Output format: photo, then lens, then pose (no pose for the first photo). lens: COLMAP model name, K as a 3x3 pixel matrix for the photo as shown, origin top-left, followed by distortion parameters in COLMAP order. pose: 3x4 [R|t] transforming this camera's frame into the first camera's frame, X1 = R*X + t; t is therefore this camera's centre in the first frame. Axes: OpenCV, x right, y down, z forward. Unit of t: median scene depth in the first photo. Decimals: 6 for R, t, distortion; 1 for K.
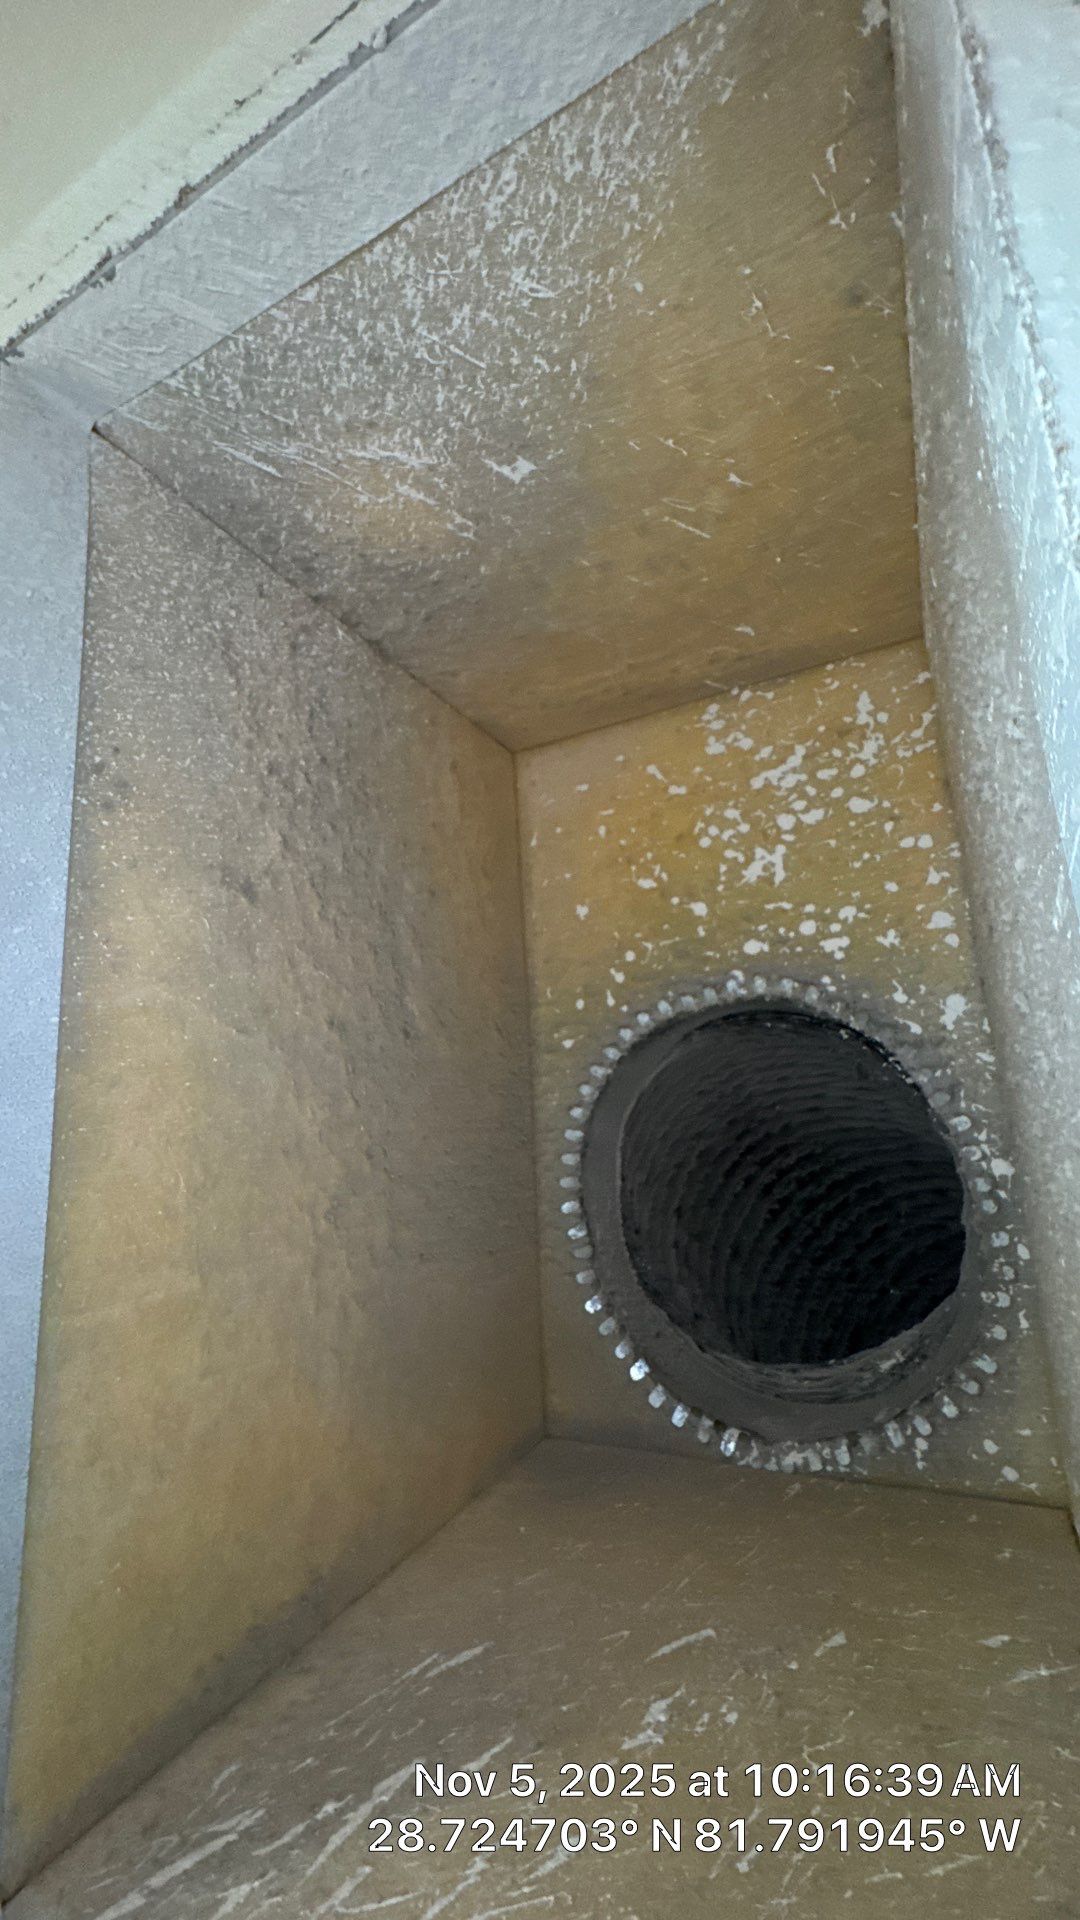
lens RADIAL K [[774.0, 0, 541.5], [0, 774.0, 952.0], [0, 0, 1]] dist [-0.005224, 0.000403]
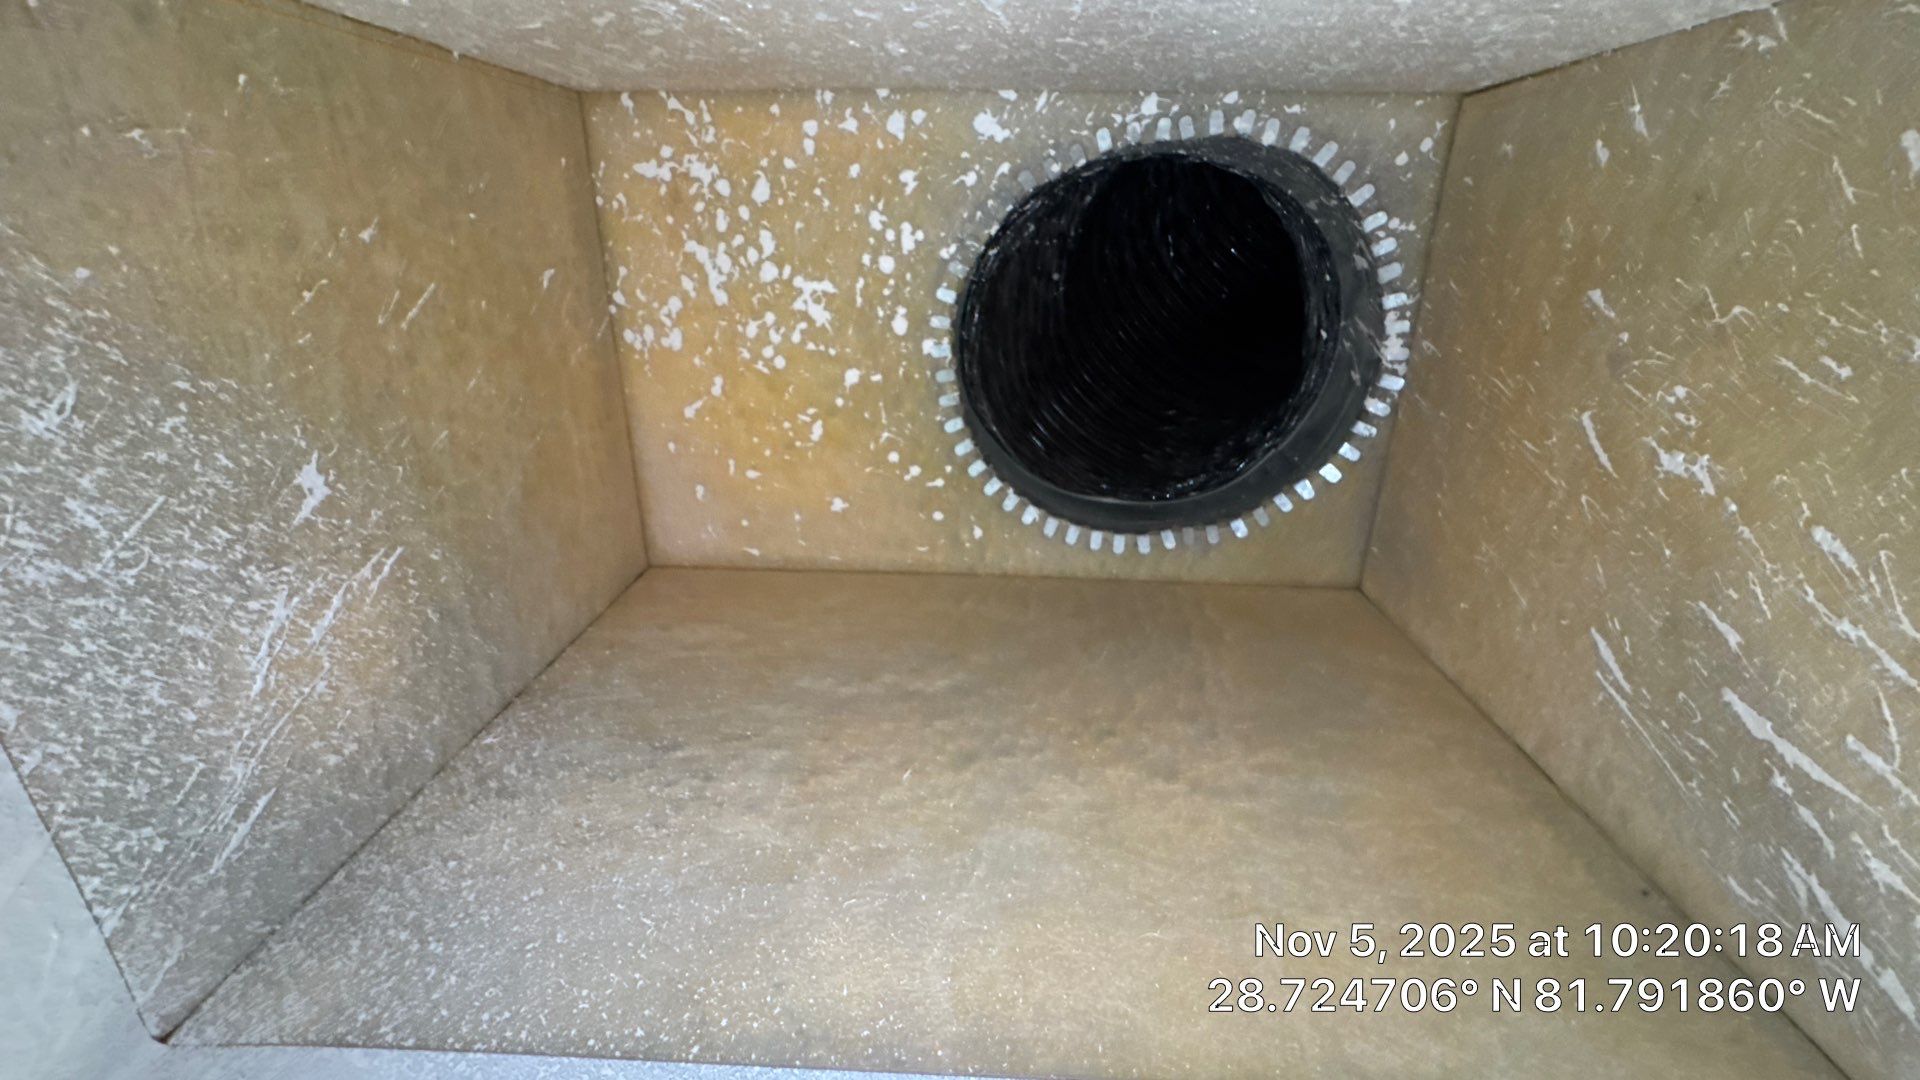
lens RADIAL K [[774.0, 0, 953.1], [0, 774.0, 538.3], [0, 0, 1]] dist [-0.005224, 0.000403]
pose [[0.084508, -0.992055, 0.093199, -0.084599], [0.983828, 0.097898, 0.149997, -0.072185], [-0.157929, 0.079016, 0.984284, 0.093921]]
